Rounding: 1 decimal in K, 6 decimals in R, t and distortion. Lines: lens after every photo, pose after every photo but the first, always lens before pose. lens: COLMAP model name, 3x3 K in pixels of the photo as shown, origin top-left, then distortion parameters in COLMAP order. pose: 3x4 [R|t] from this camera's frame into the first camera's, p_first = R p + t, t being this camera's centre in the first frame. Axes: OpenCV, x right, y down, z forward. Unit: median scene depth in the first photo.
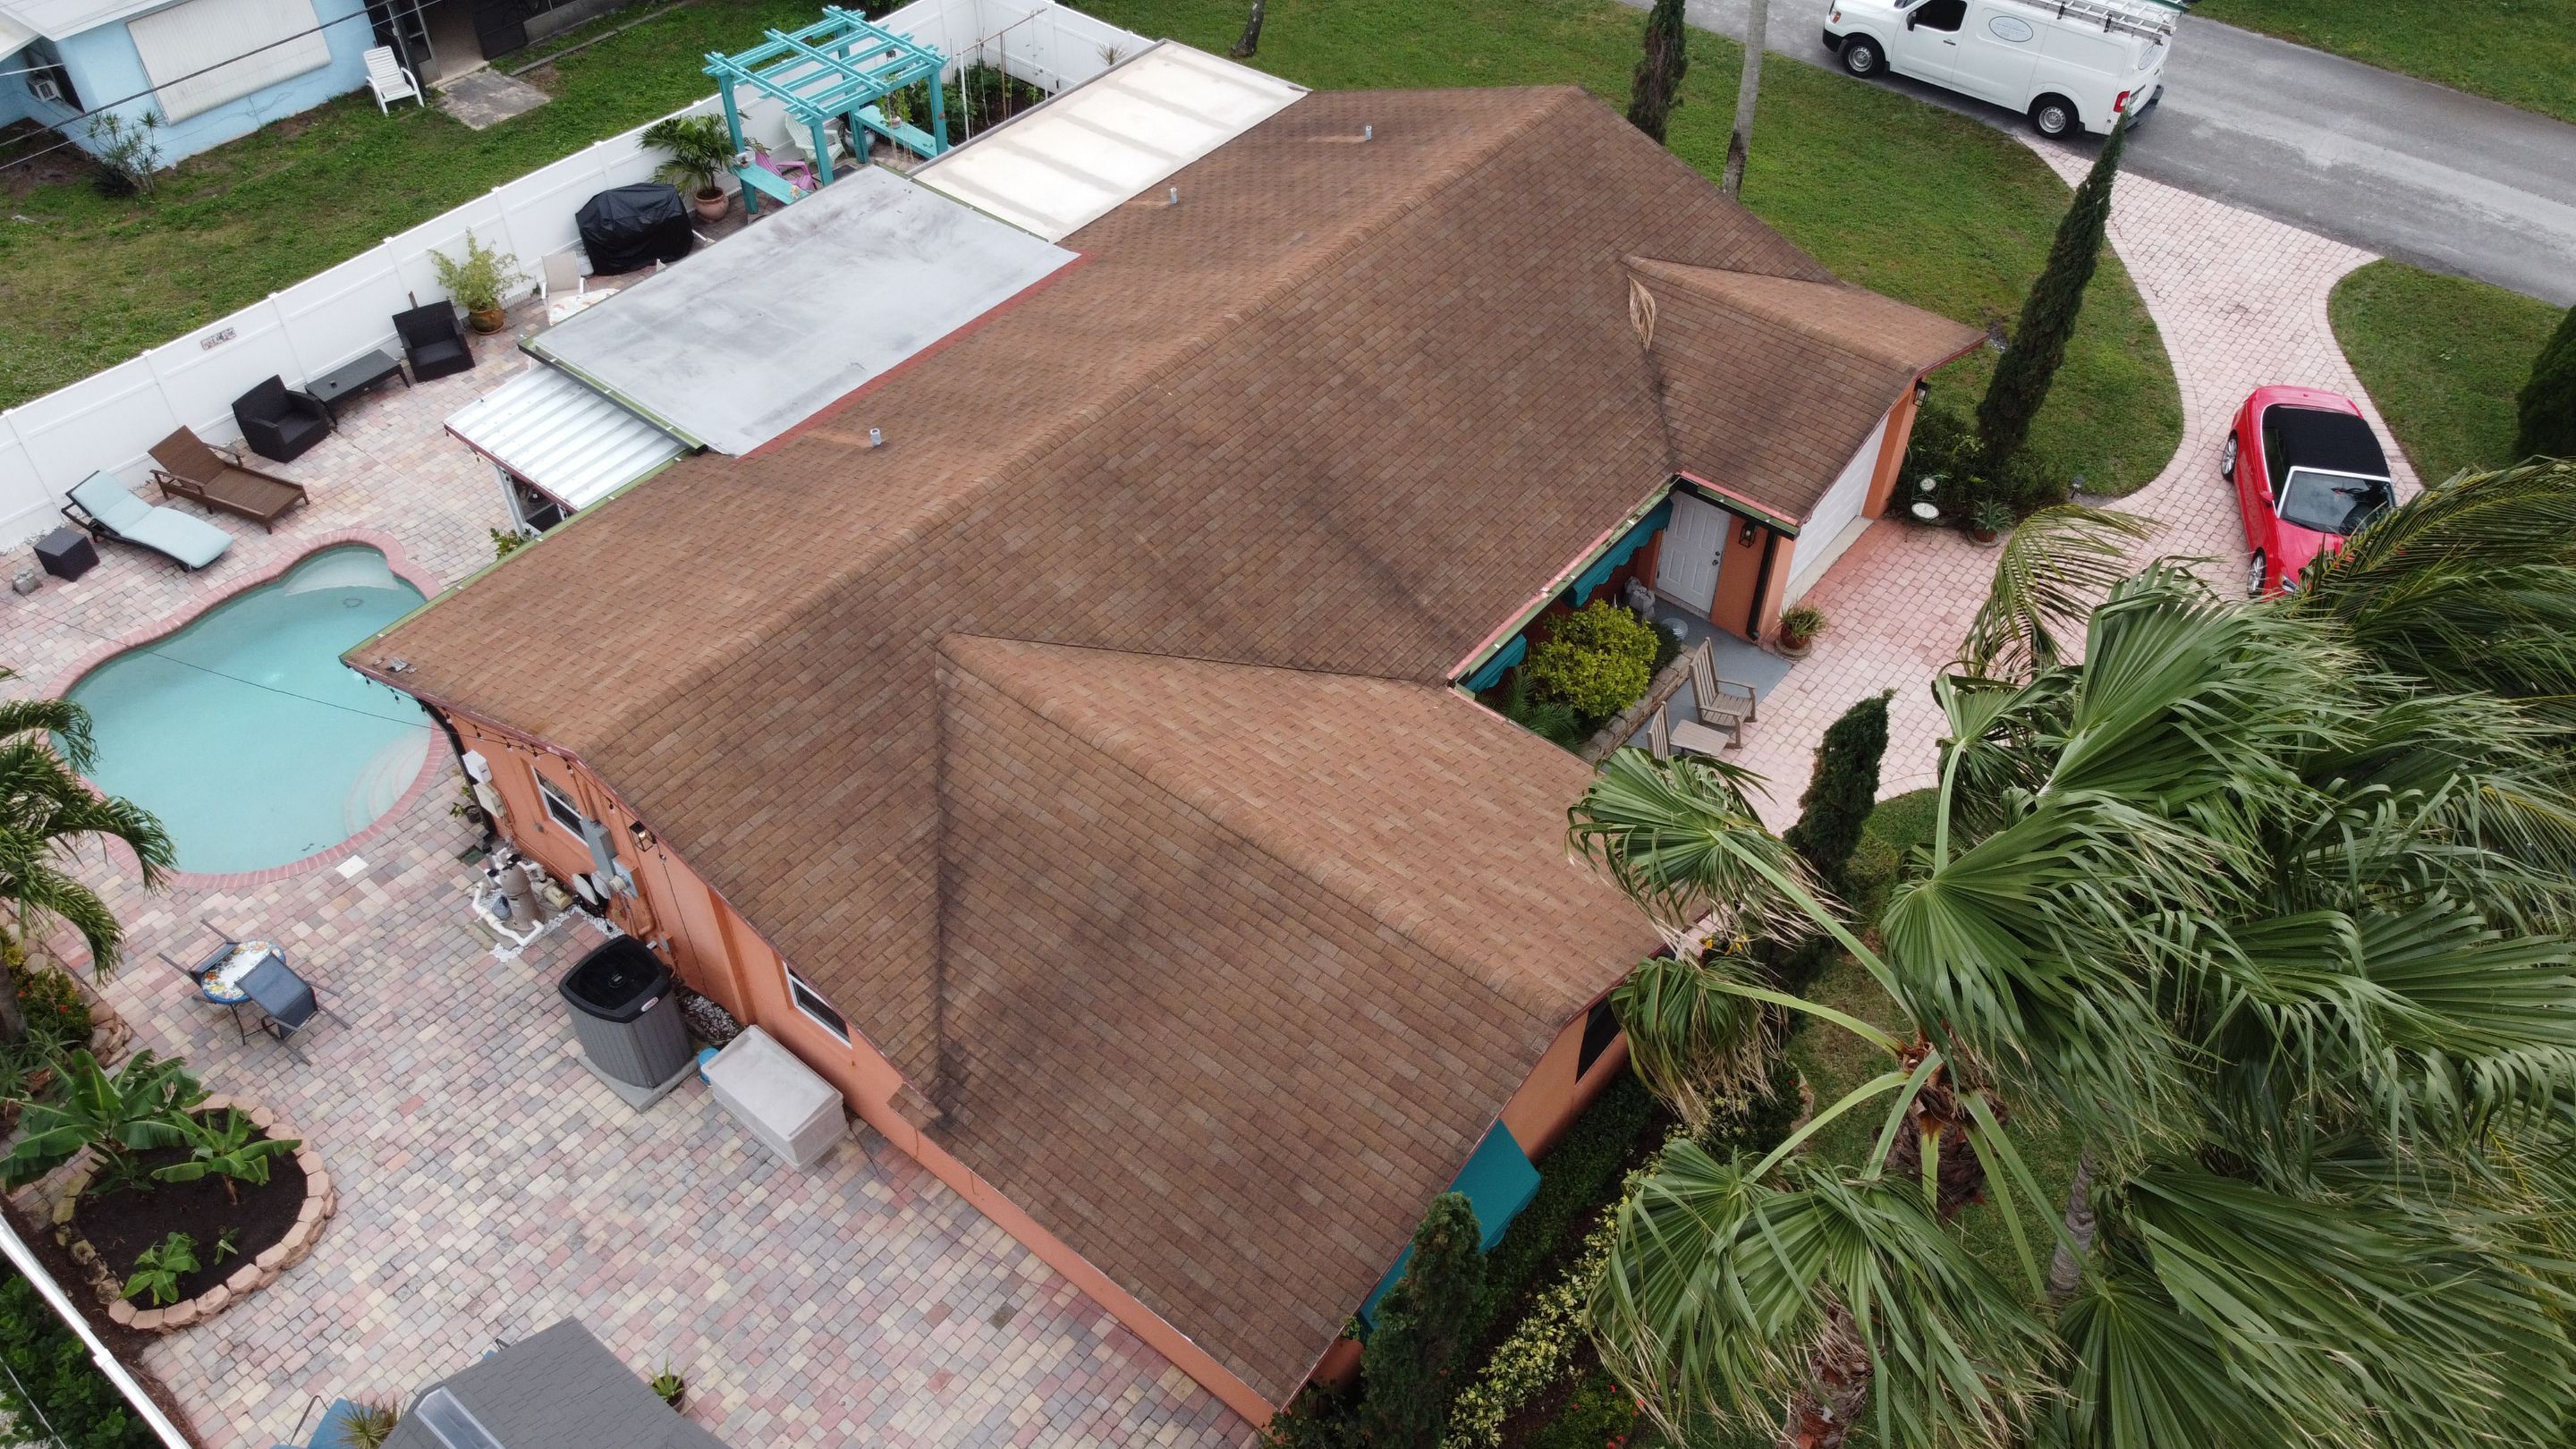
lens RADIAL K [[1948.1, 0, 1287.1], [0, 1948.1, 729.0], [0, 0, 1]] dist [-0.002904, 0.003563]
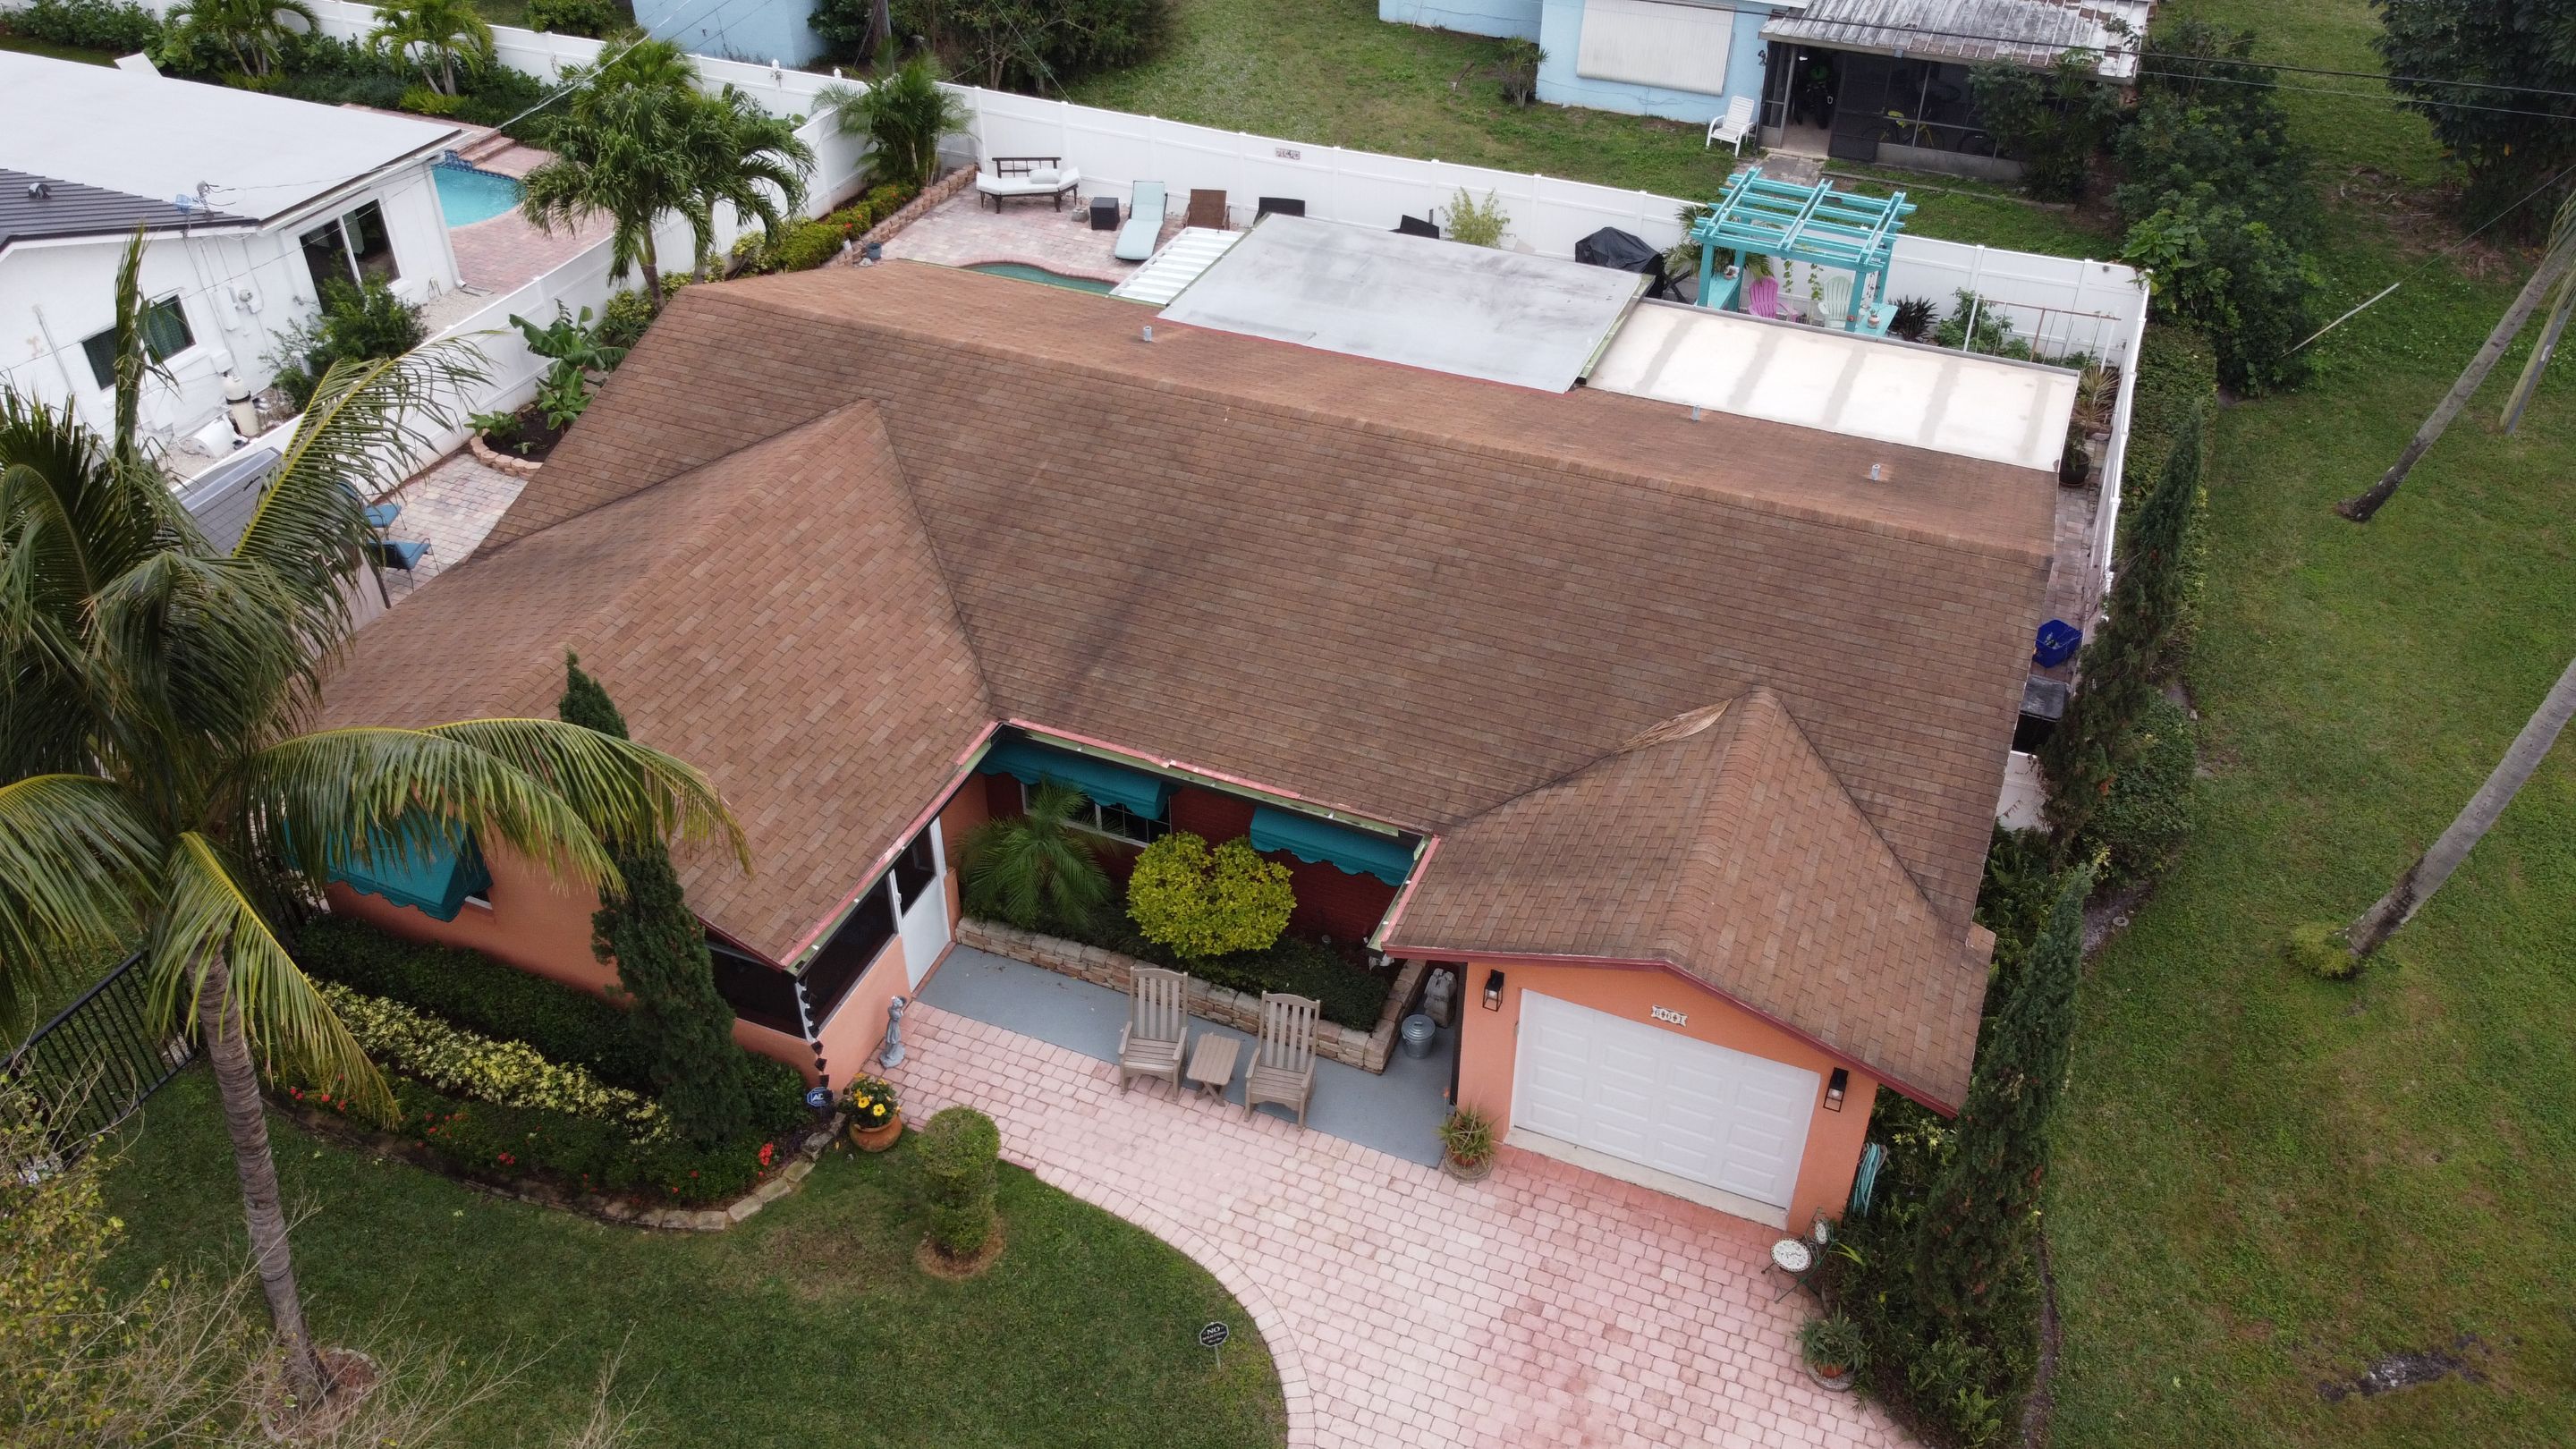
lens RADIAL K [[1950.8, 0, 1285.1], [0, 1950.8, 727.1], [0, 0, 1]] dist [0.001087, -0.004084]
pose [[0.282476, 0.583437, -0.761452, 0.875458], [-0.671721, 0.686989, 0.277194, -0.390395], [0.684834, 0.433183, 0.585965, 0.527358]]
